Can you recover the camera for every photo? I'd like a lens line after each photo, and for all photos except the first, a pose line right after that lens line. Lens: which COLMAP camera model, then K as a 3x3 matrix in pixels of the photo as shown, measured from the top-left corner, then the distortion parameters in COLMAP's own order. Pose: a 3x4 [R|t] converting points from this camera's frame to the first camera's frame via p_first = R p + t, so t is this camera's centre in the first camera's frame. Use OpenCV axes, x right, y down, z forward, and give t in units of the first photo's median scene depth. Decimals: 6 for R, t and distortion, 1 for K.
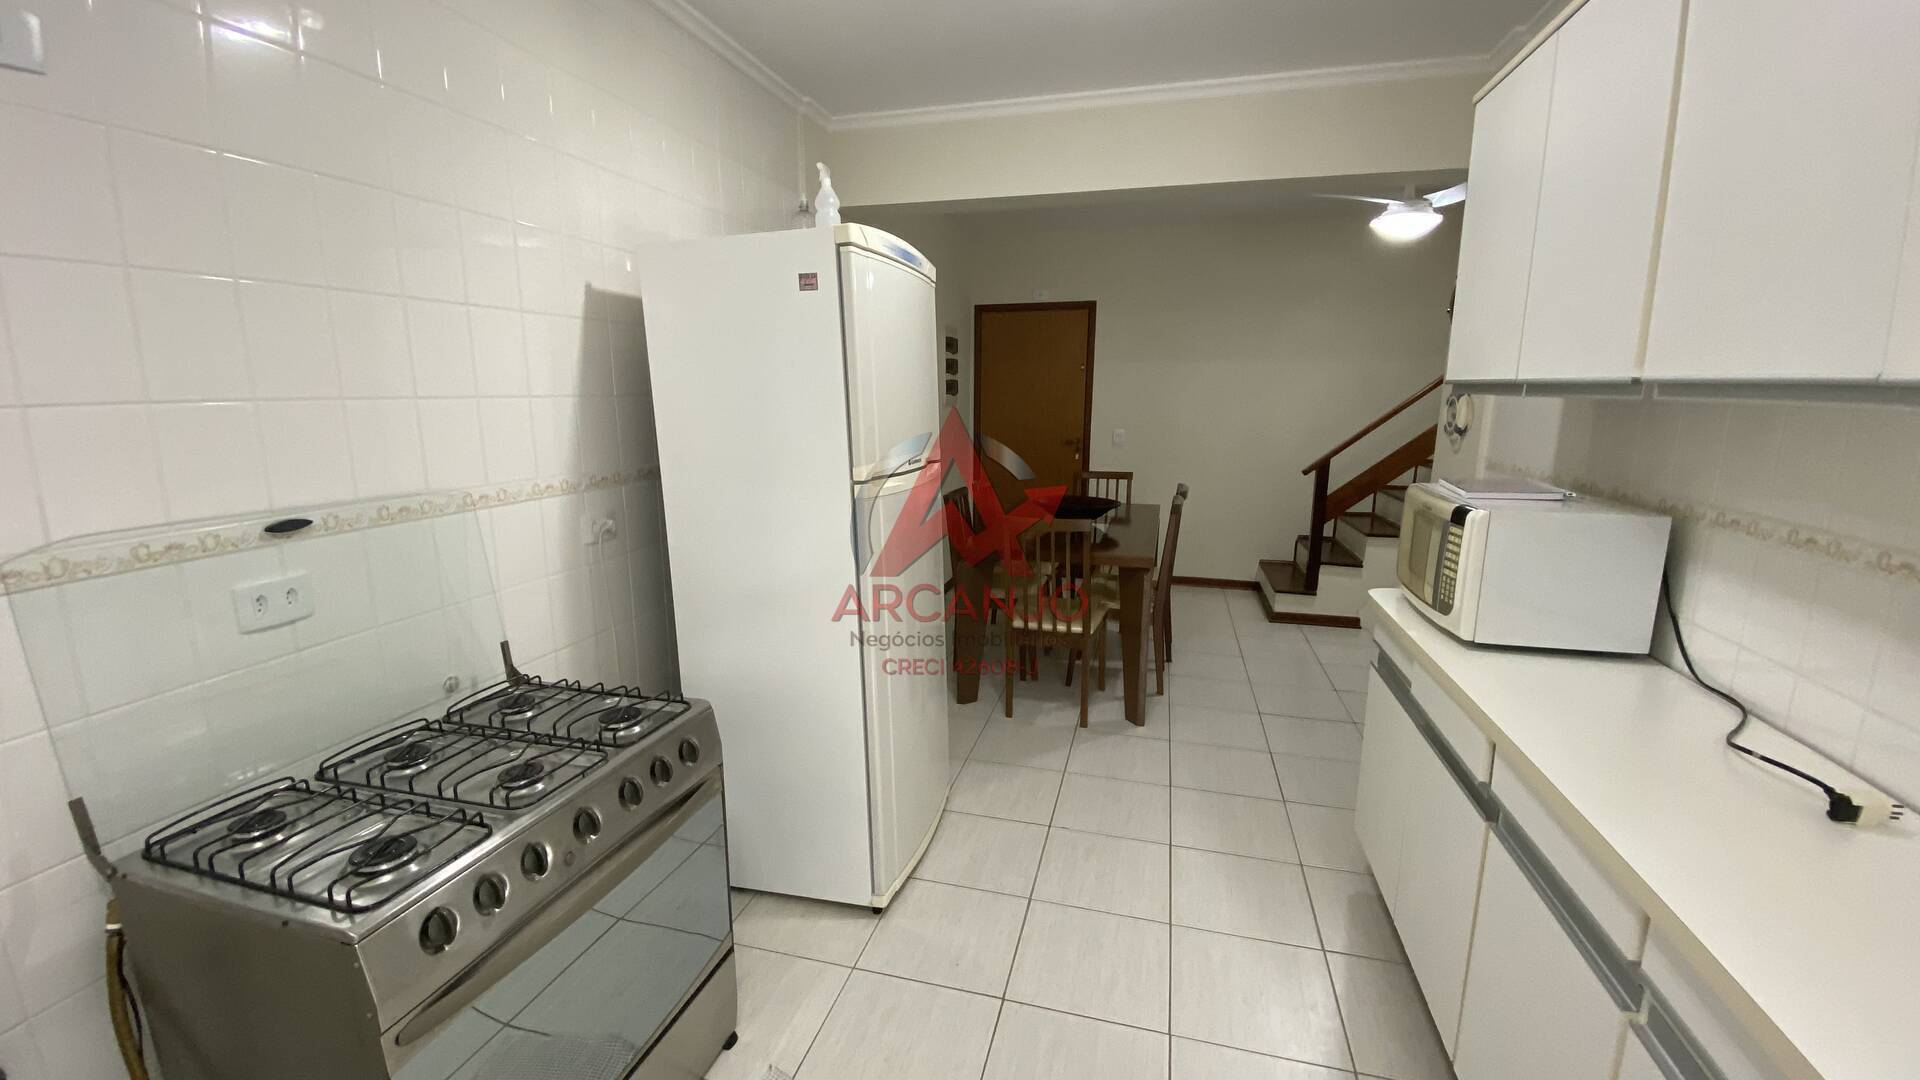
lens RADIAL K [[772.1, 0, 958.6], [0, 772.1, 546.2], [0, 0, 1]] dist [0.047989, -0.034645]
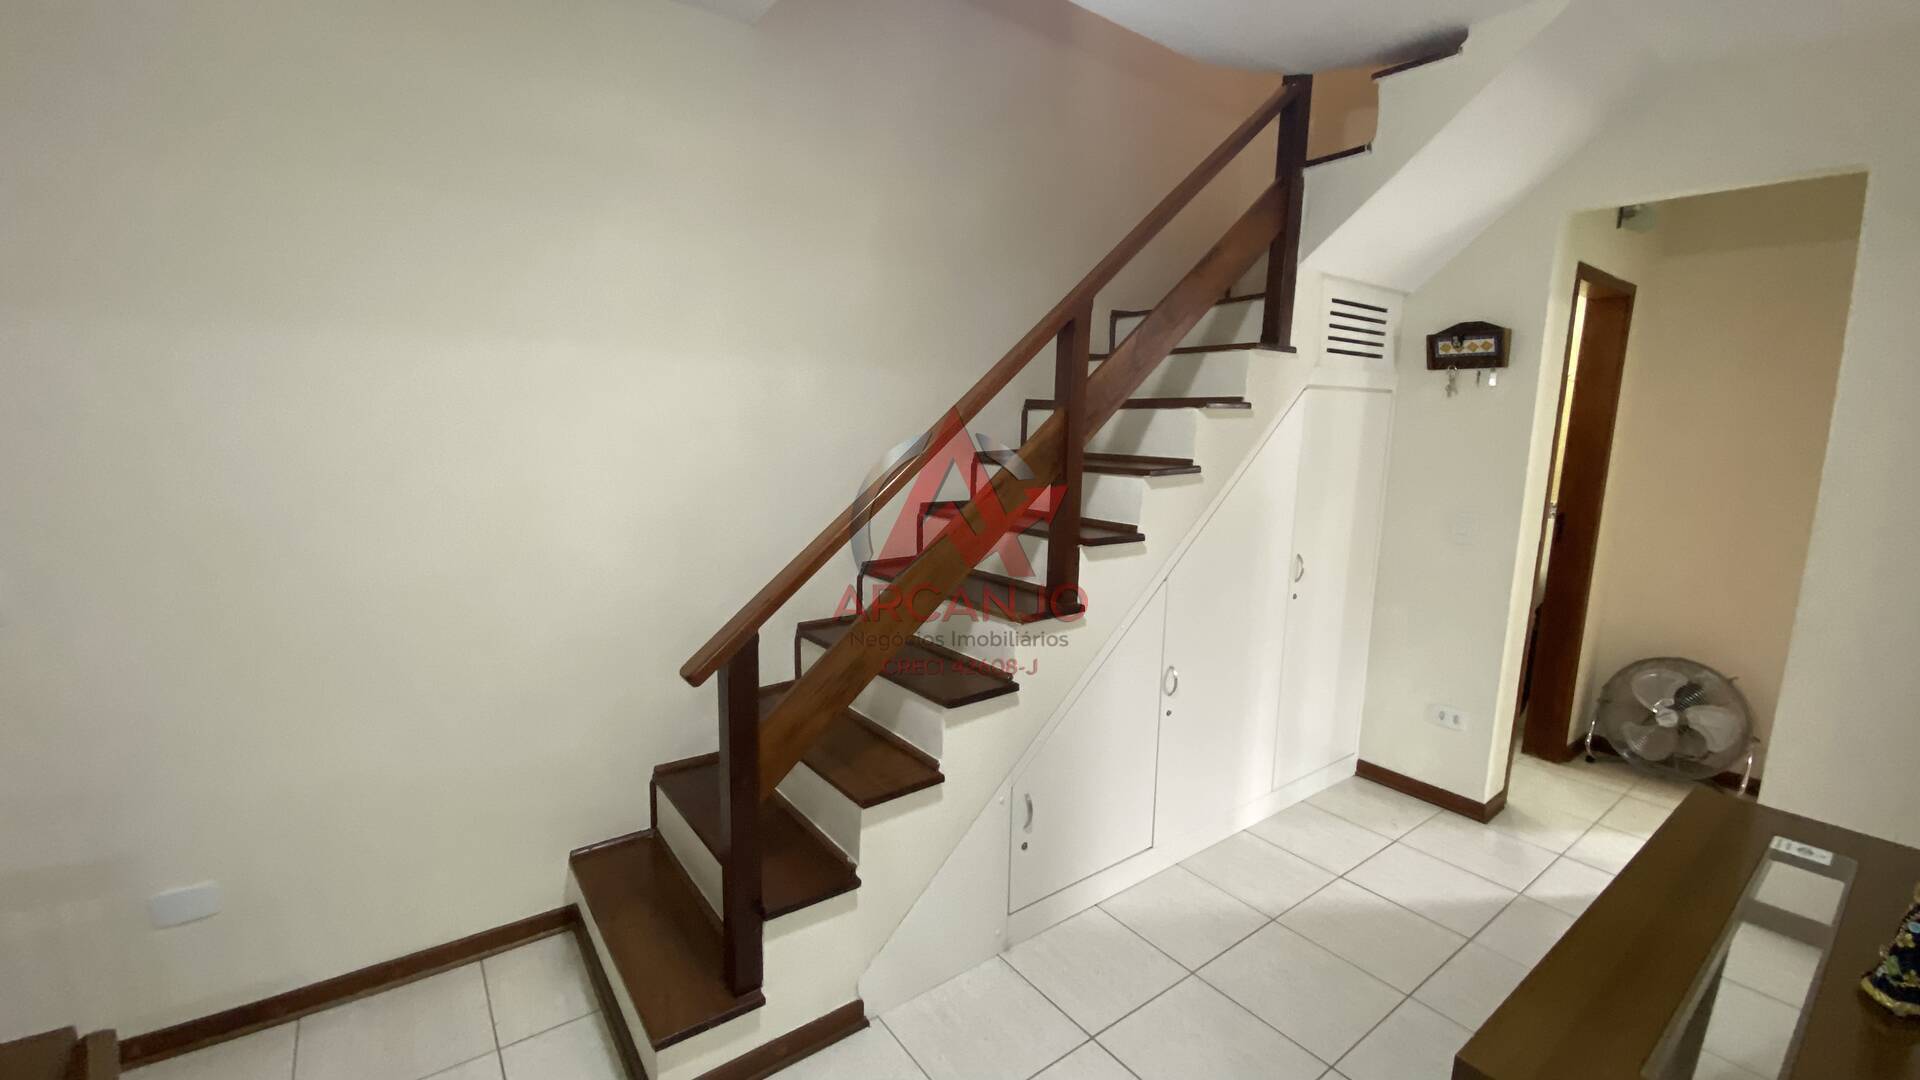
lens RADIAL K [[772.1, 0, 958.6], [0, 772.1, 546.2], [0, 0, 1]] dist [0.047989, -0.034645]
pose [[0.625067, -0.114925, 0.772064, 0.262859], [0.146717, 0.988771, 0.028400, -0.139400], [-0.766658, 0.095523, 0.634910, 0.685629]]
